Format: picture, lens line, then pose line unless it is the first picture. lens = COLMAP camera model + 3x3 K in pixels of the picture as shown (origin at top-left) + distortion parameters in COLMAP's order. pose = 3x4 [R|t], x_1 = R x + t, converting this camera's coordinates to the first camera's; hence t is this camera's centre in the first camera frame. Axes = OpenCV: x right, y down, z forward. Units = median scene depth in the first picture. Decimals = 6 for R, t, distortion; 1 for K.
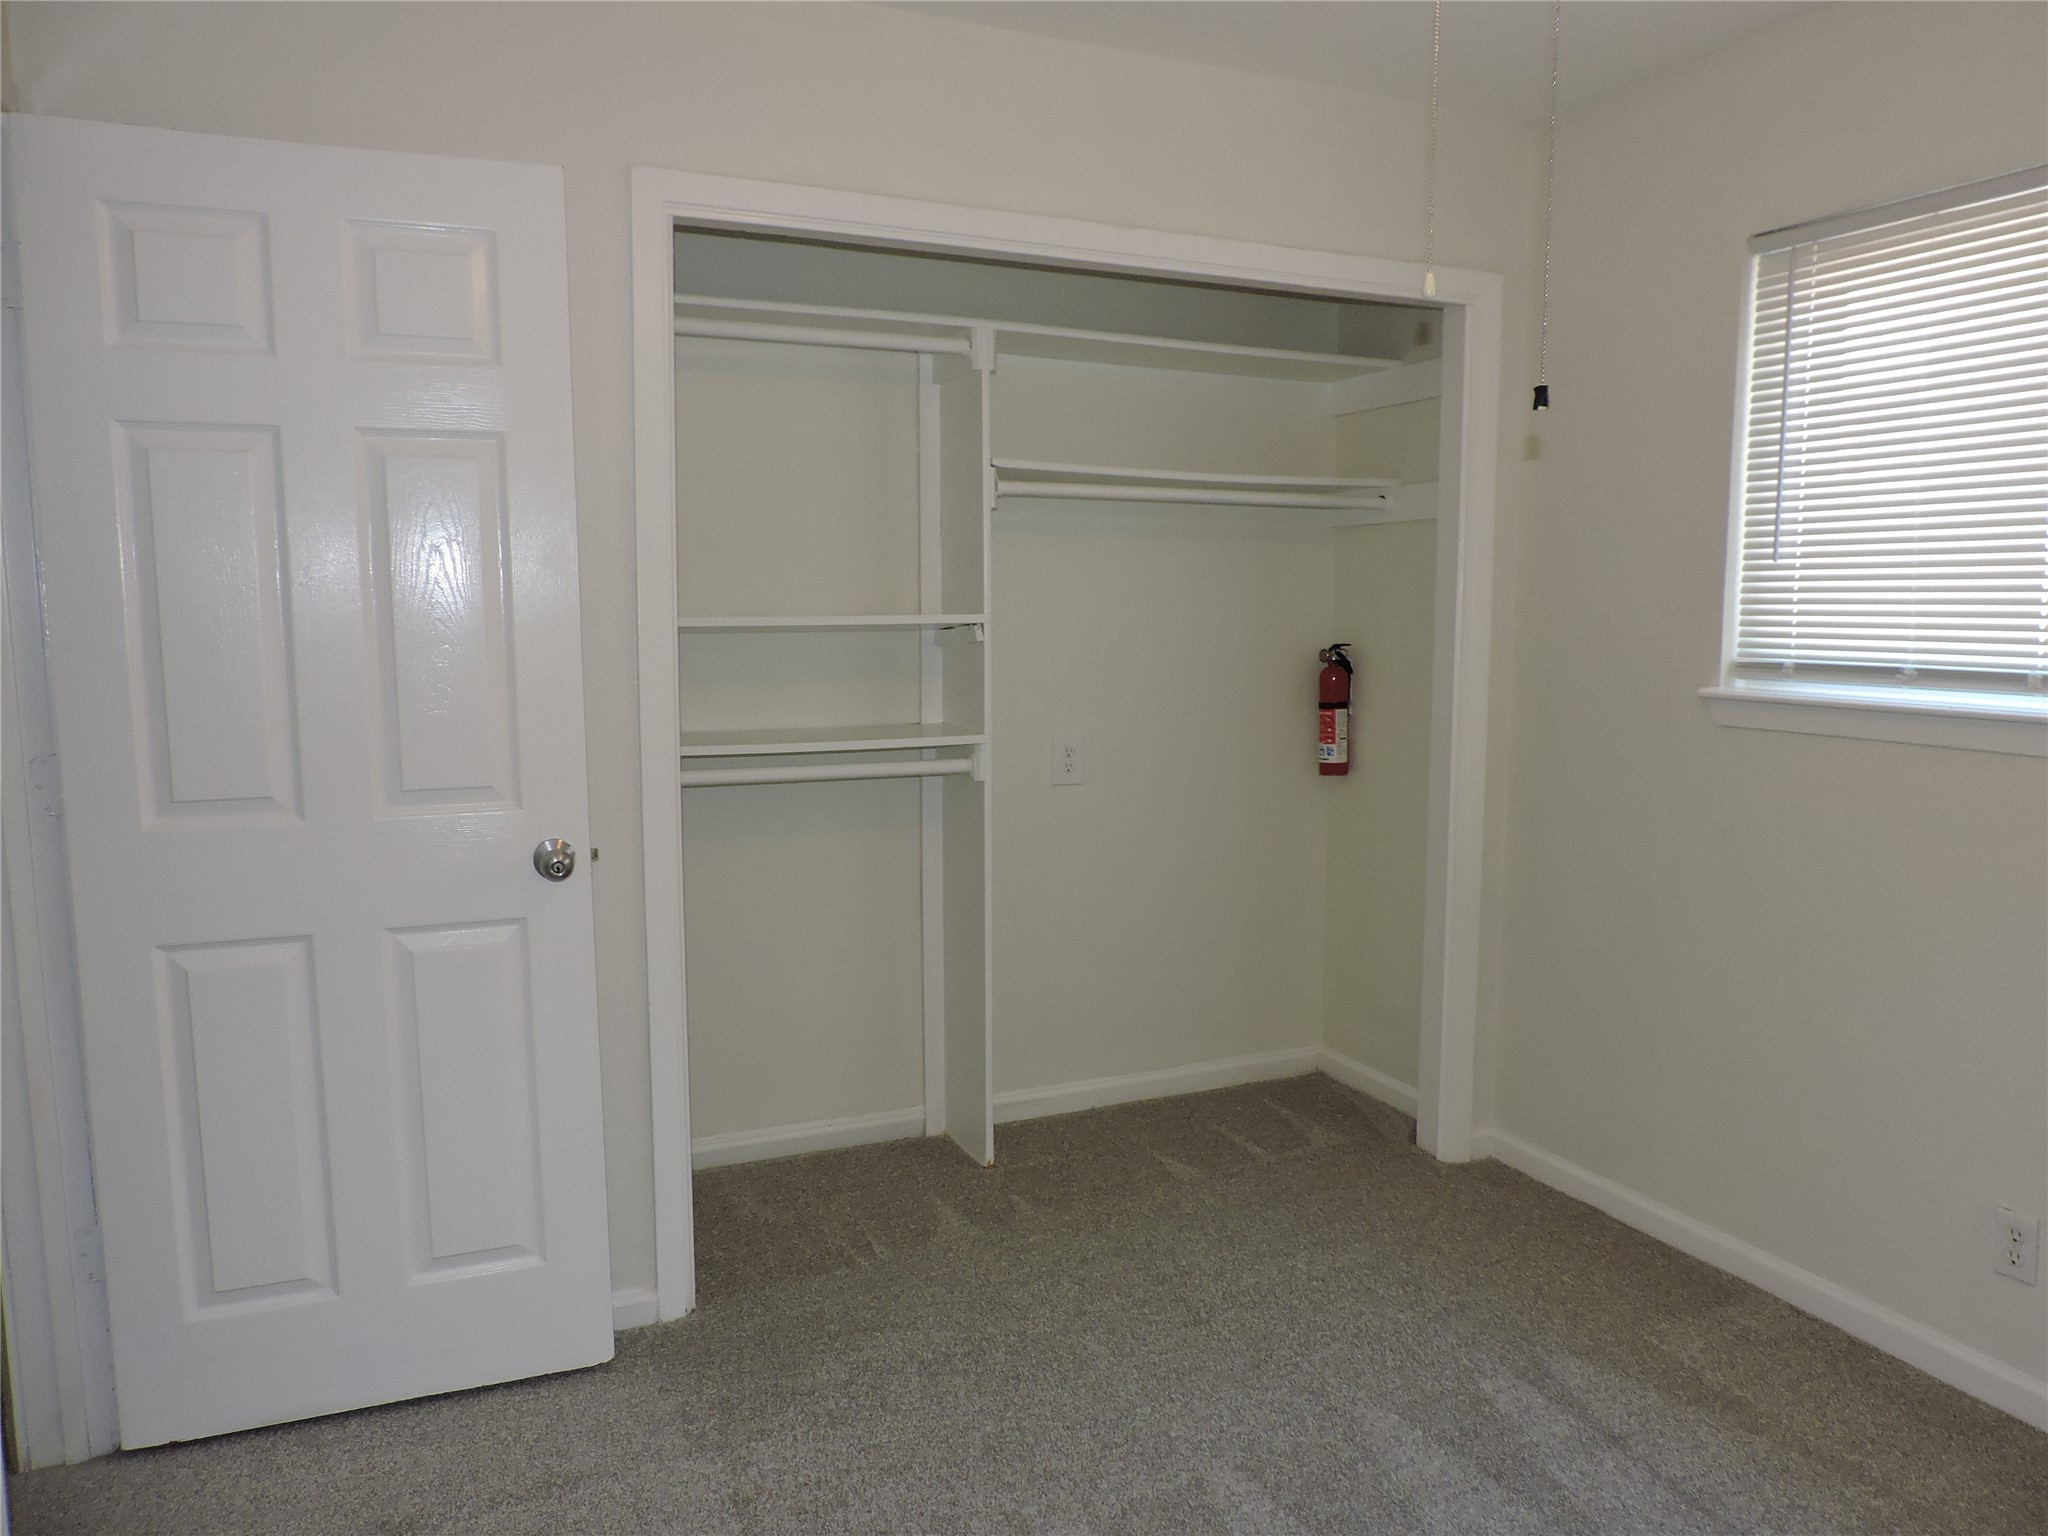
lens RADIAL K [[1462.4, 0, 1024.0], [0, 1462.4, 768.0], [0, 0, 1]] dist [-0.023526, 0.001173]
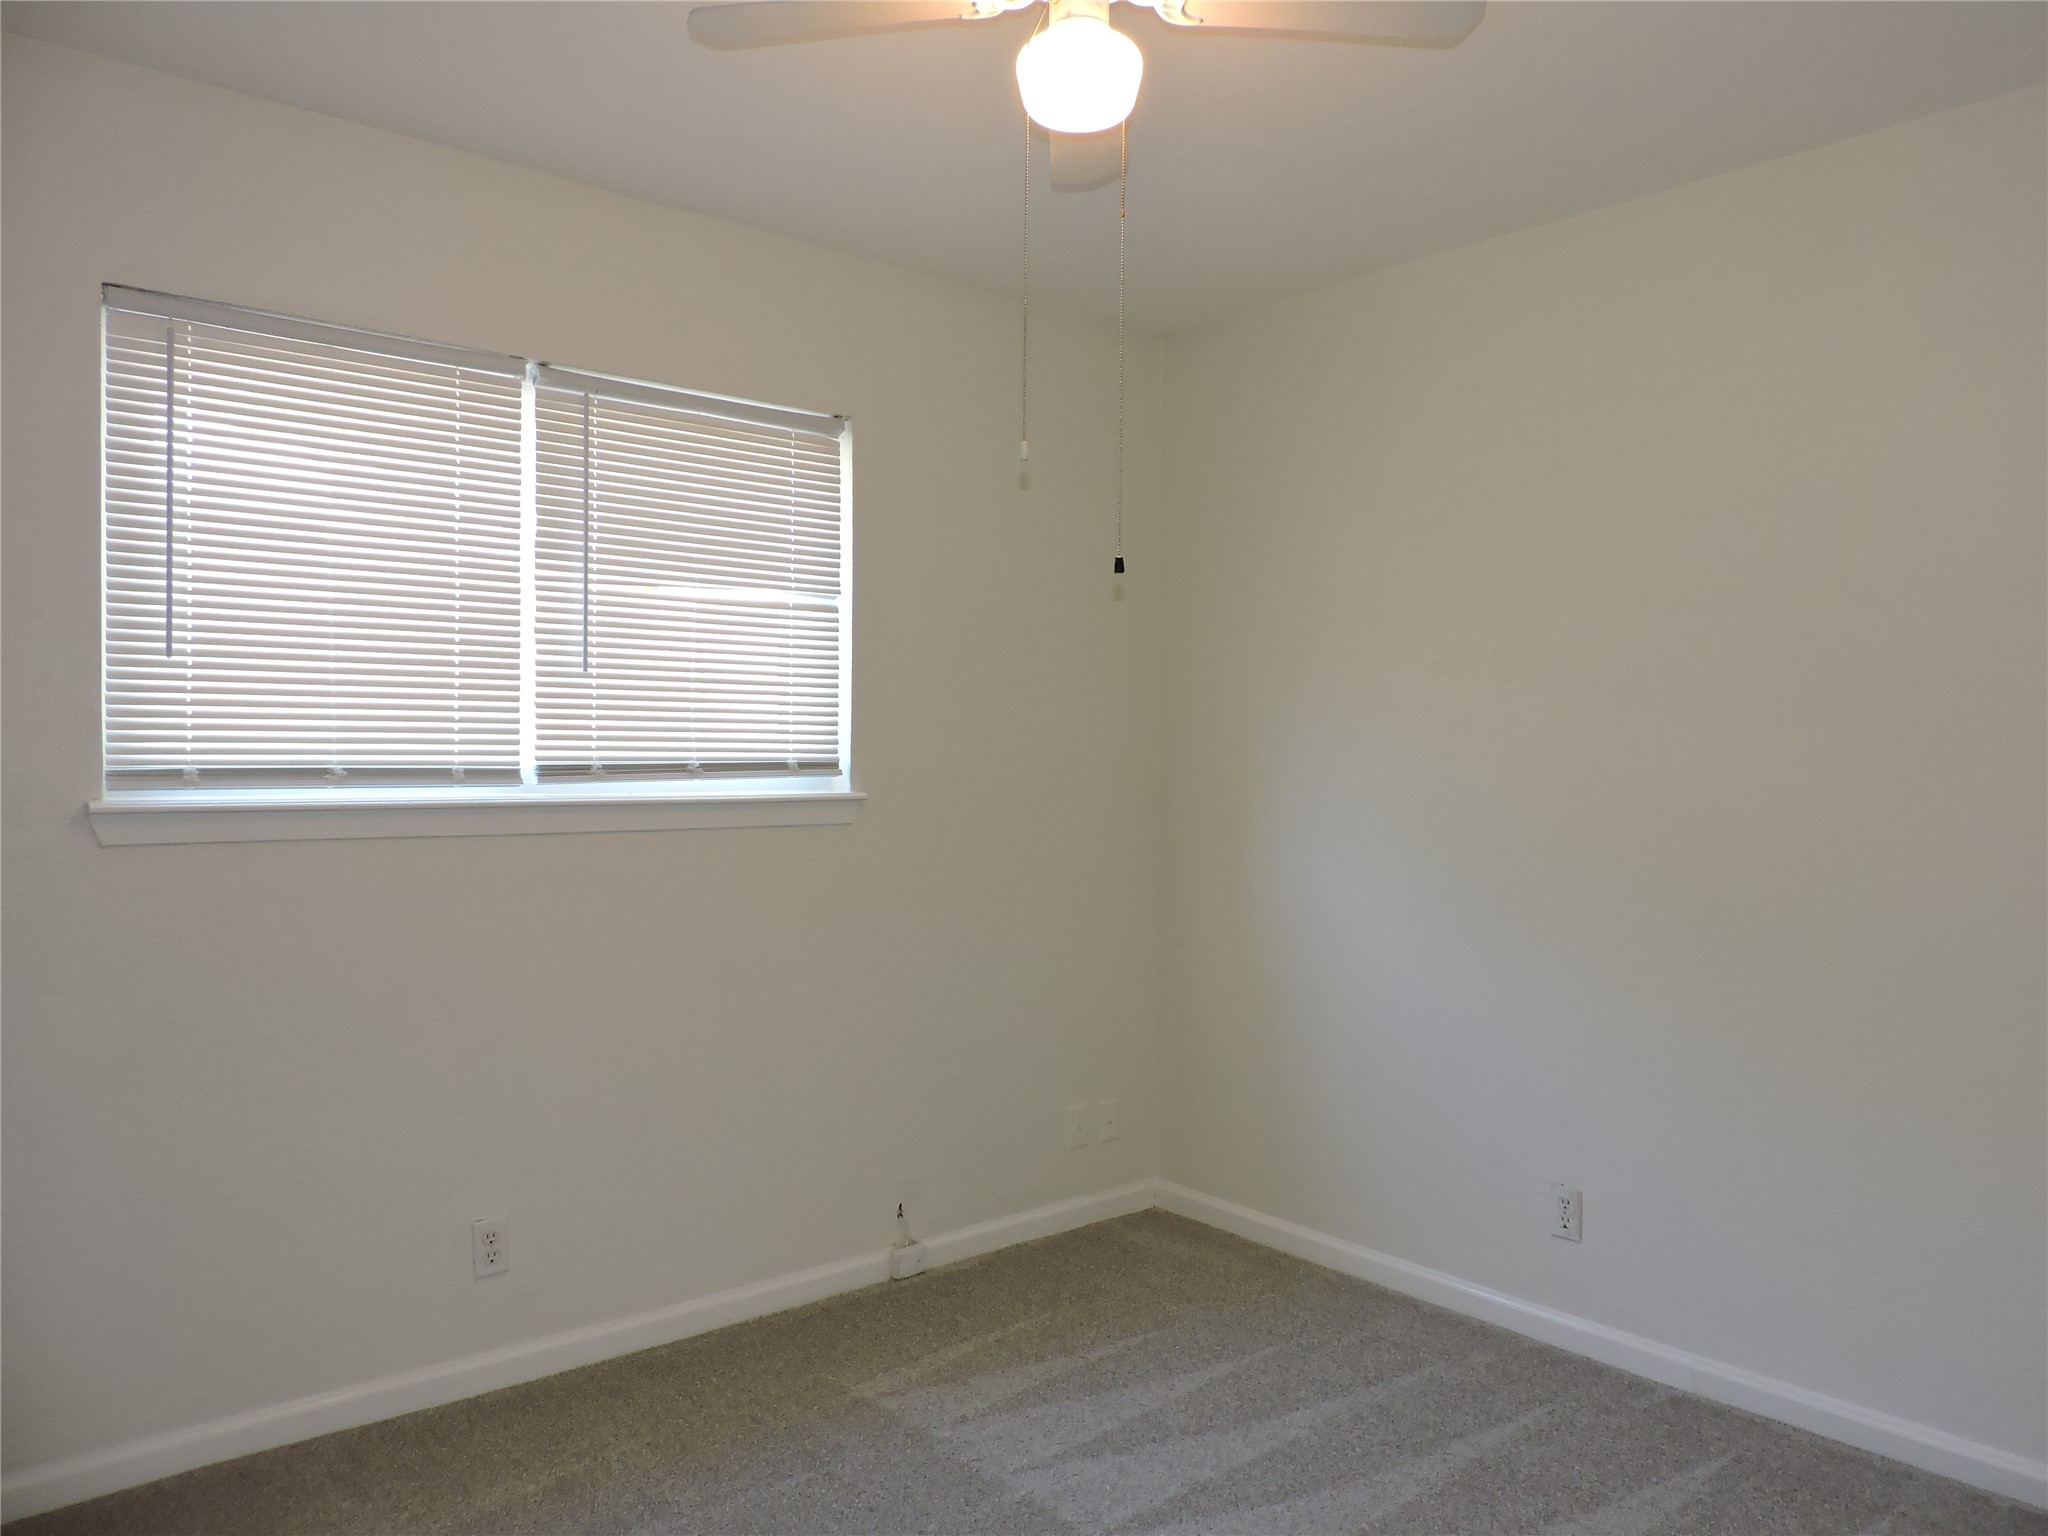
lens RADIAL K [[1462.4, 0, 1024.0], [0, 1462.4, 768.0], [0, 0, 1]] dist [-0.023526, 0.001173]
pose [[-0.282314, -0.020975, 0.959093, -0.505431], [0.095380, 0.994194, 0.049818, -0.069214], [-0.954569, 0.105543, -0.278674, 0.761131]]
